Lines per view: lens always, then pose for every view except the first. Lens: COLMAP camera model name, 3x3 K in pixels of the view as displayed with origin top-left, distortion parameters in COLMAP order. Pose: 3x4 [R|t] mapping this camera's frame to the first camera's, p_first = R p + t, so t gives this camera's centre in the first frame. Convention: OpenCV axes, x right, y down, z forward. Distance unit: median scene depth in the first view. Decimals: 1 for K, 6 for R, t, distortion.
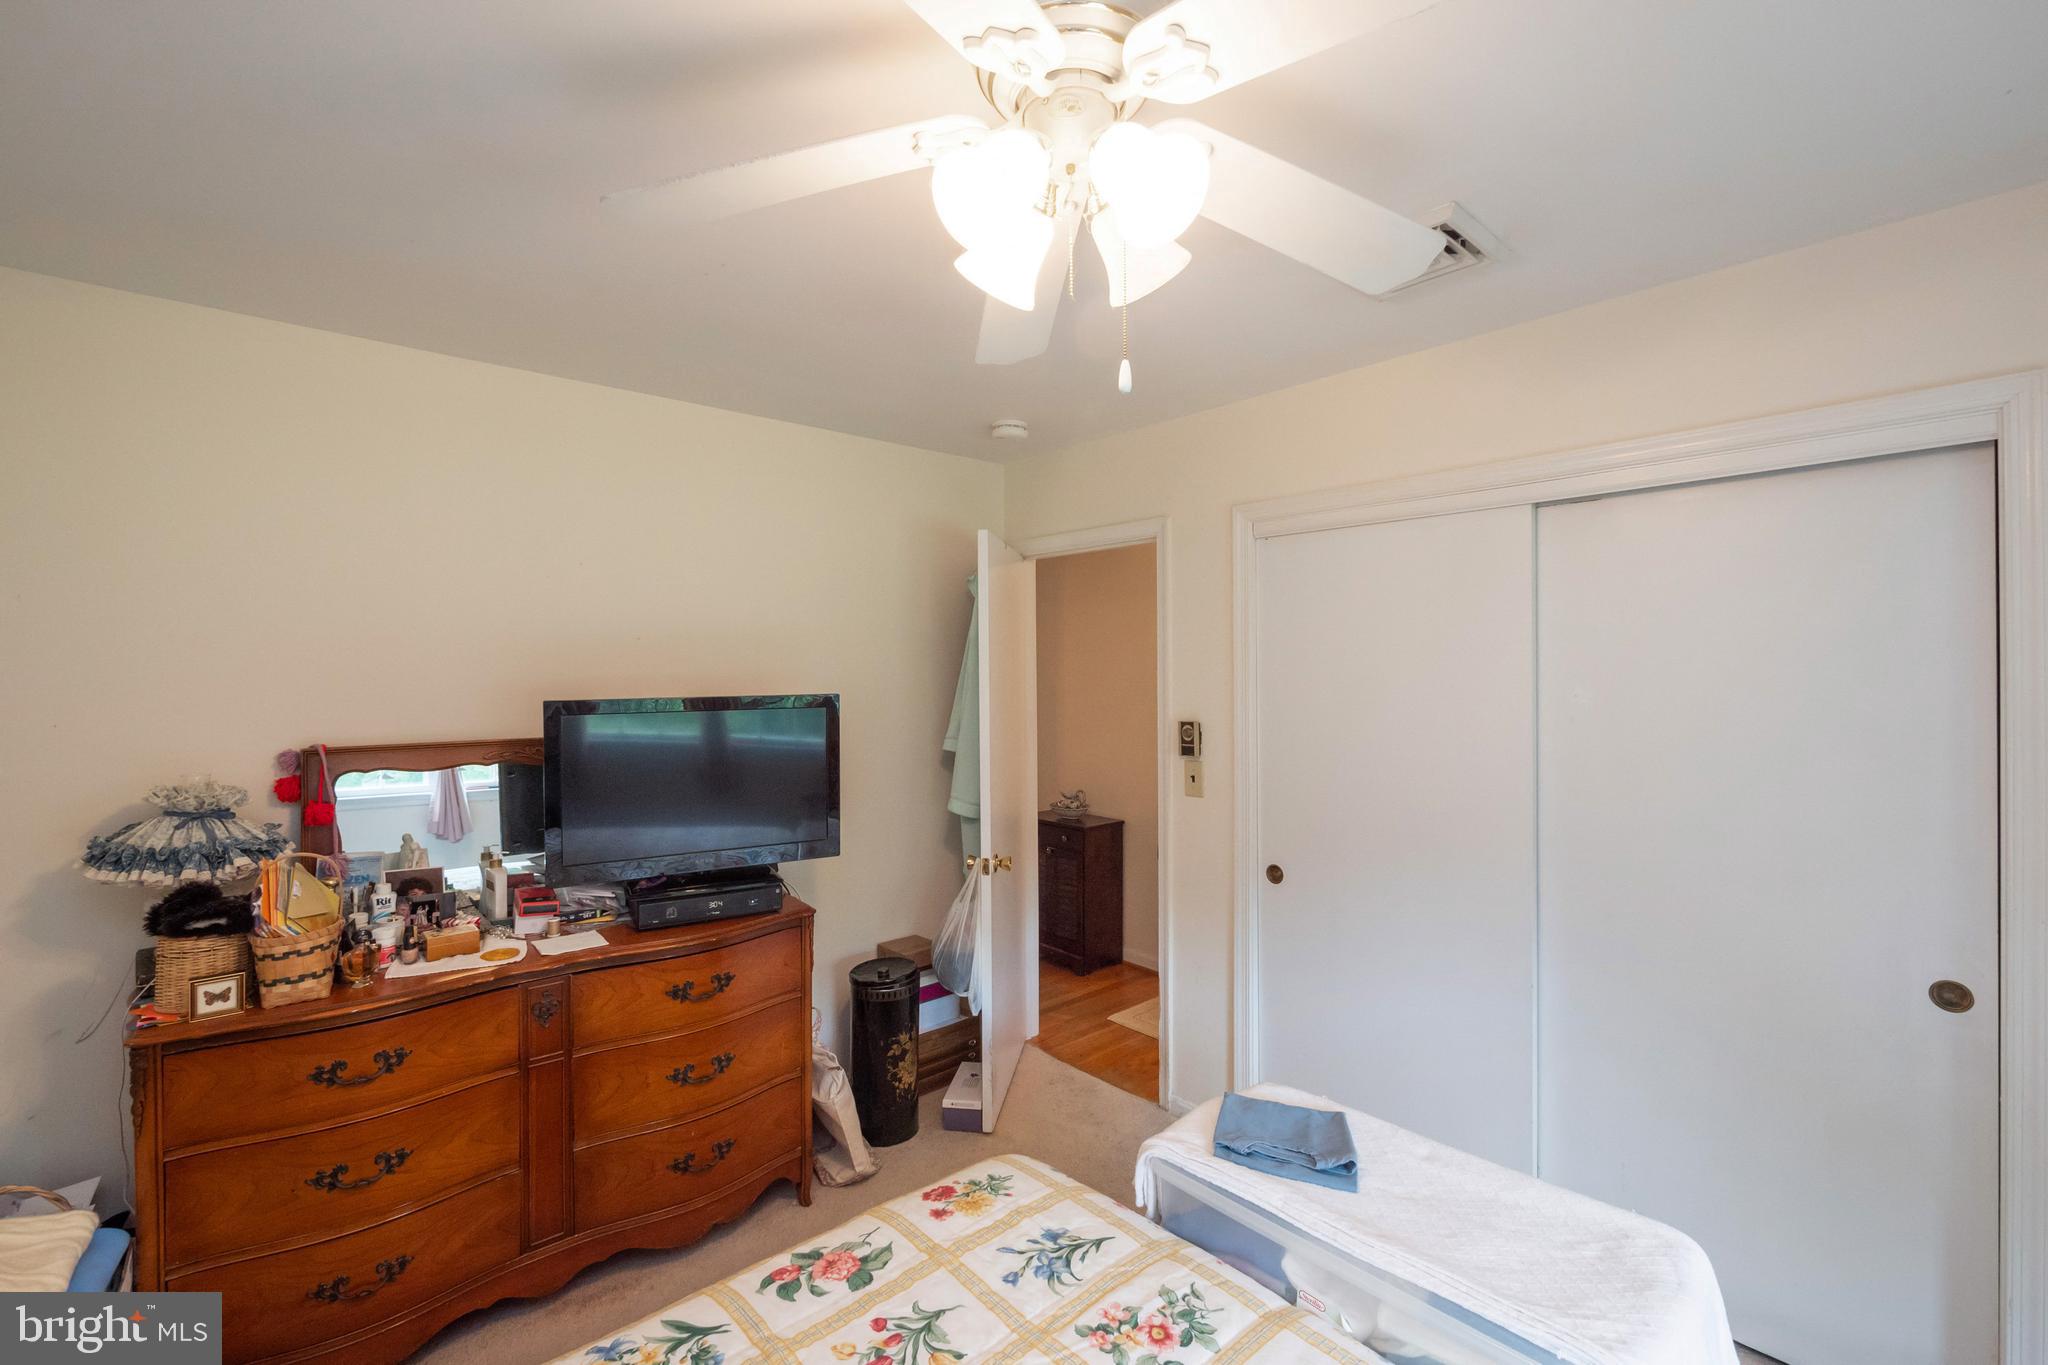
lens RADIAL K [[864.6, 0, 1025.7], [0, 864.6, 669.4], [0, 0, 1]] dist [-0.007767, 0.000214]
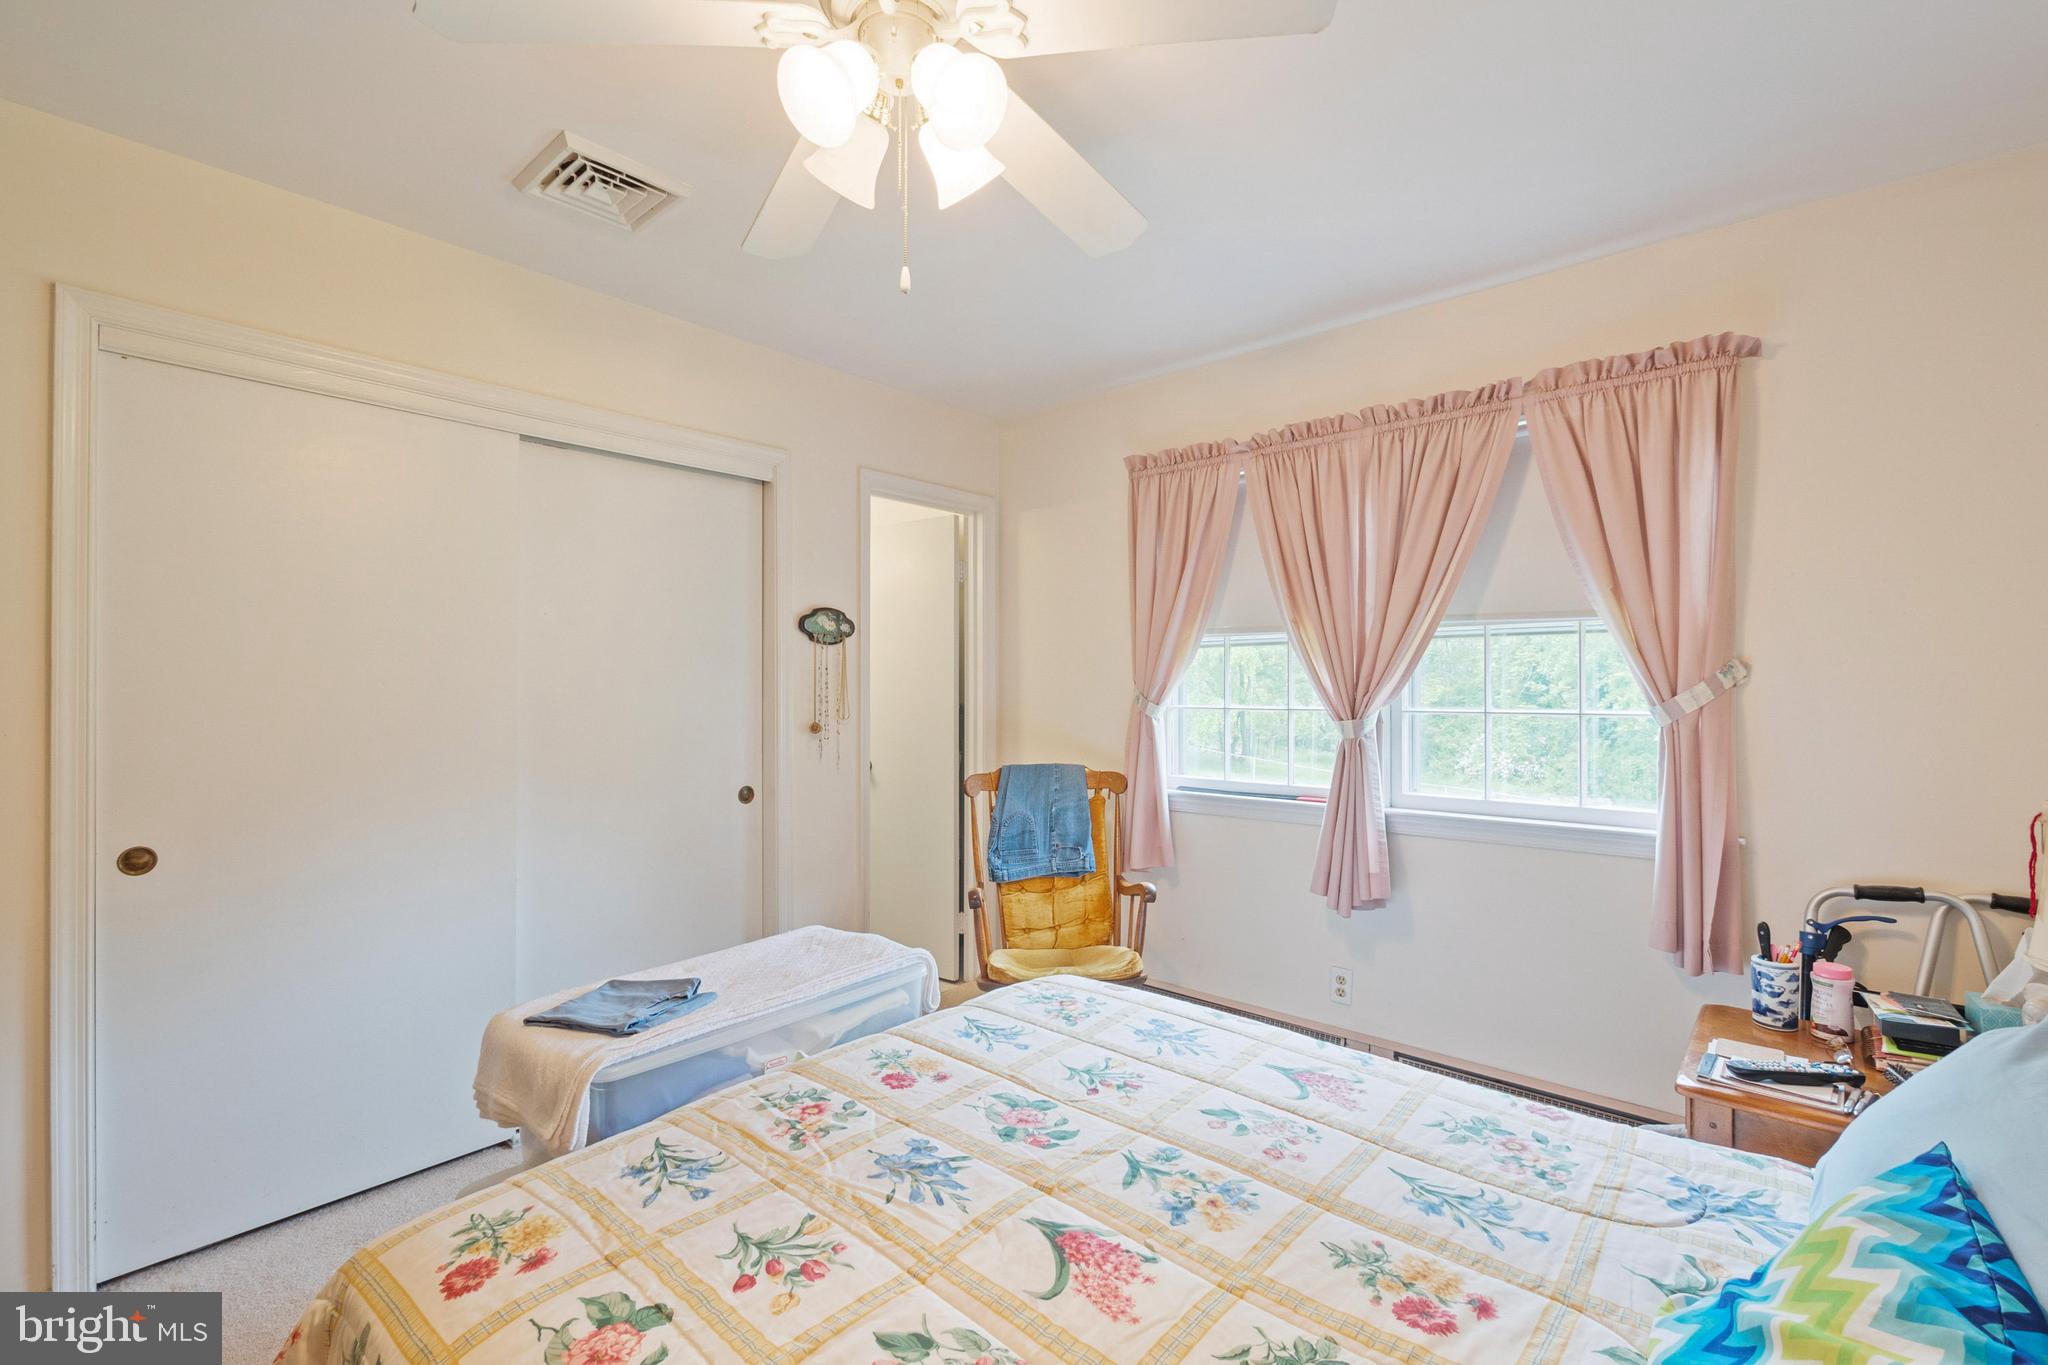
lens RADIAL K [[888.4, 0, 1029.1], [0, 888.4, 688.6], [0, 0, 1]] dist [-0.002416, -0.000043]
pose [[-0.121919, 0.002107, 0.992538, -0.824632], [-0.001680, 0.999996, -0.002330, 0.179273], [-0.992539, -0.001952, -0.121915, 0.688922]]
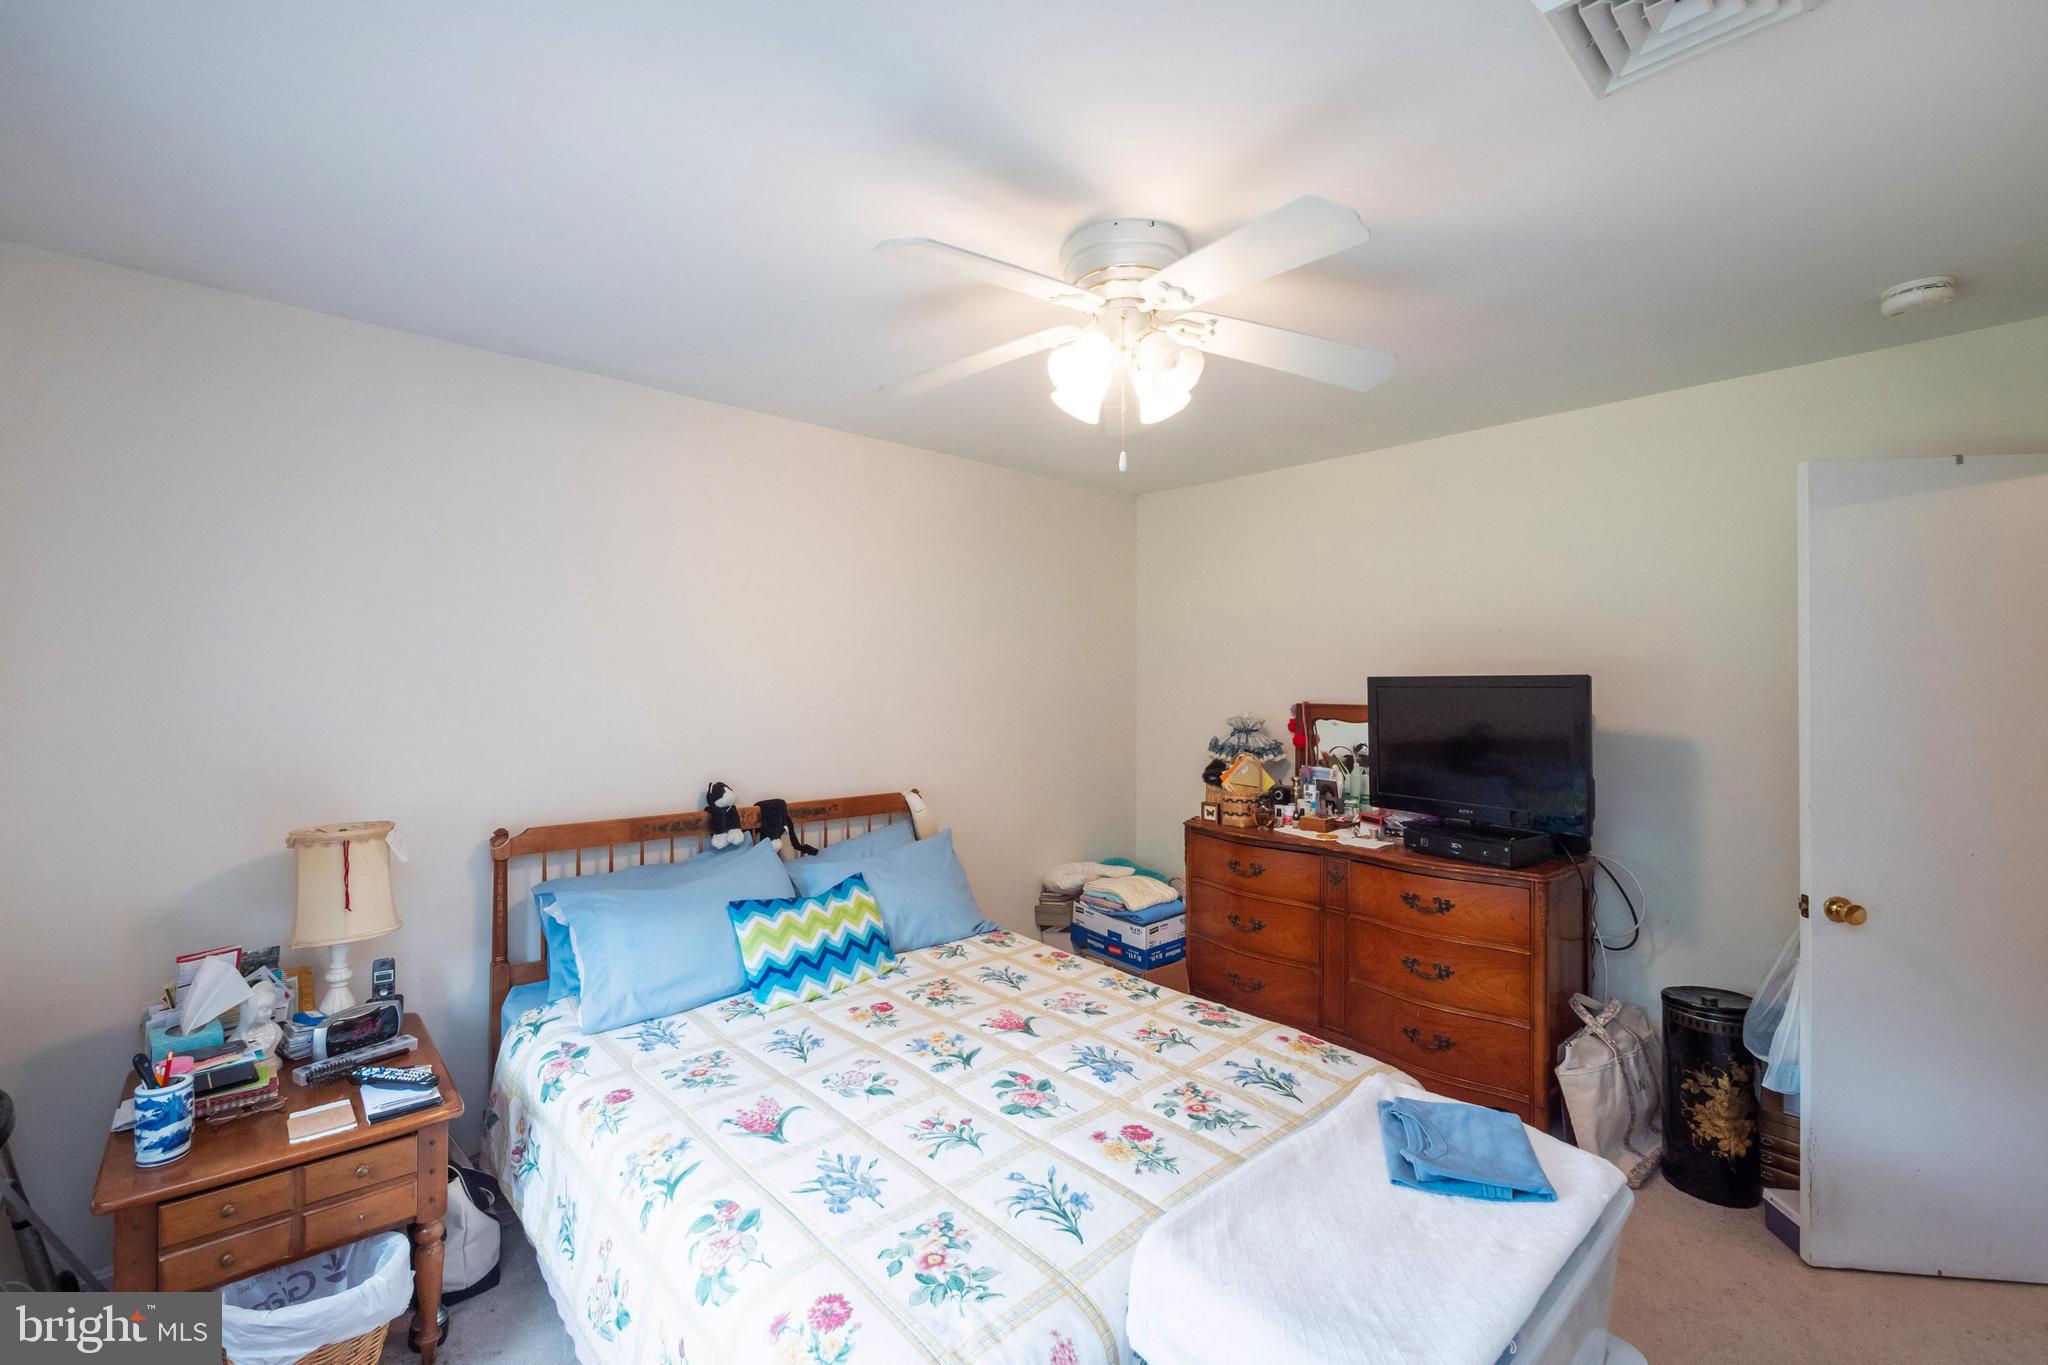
lens RADIAL K [[864.6, 0, 1025.7], [0, 864.6, 669.4], [0, 0, 1]] dist [-0.007767, 0.000214]
pose [[0.016317, -0.007979, -0.999835, 1.252571], [-0.003677, 0.999961, -0.008040, 0.053792], [0.999860, 0.003807, 0.016287, 0.554659]]
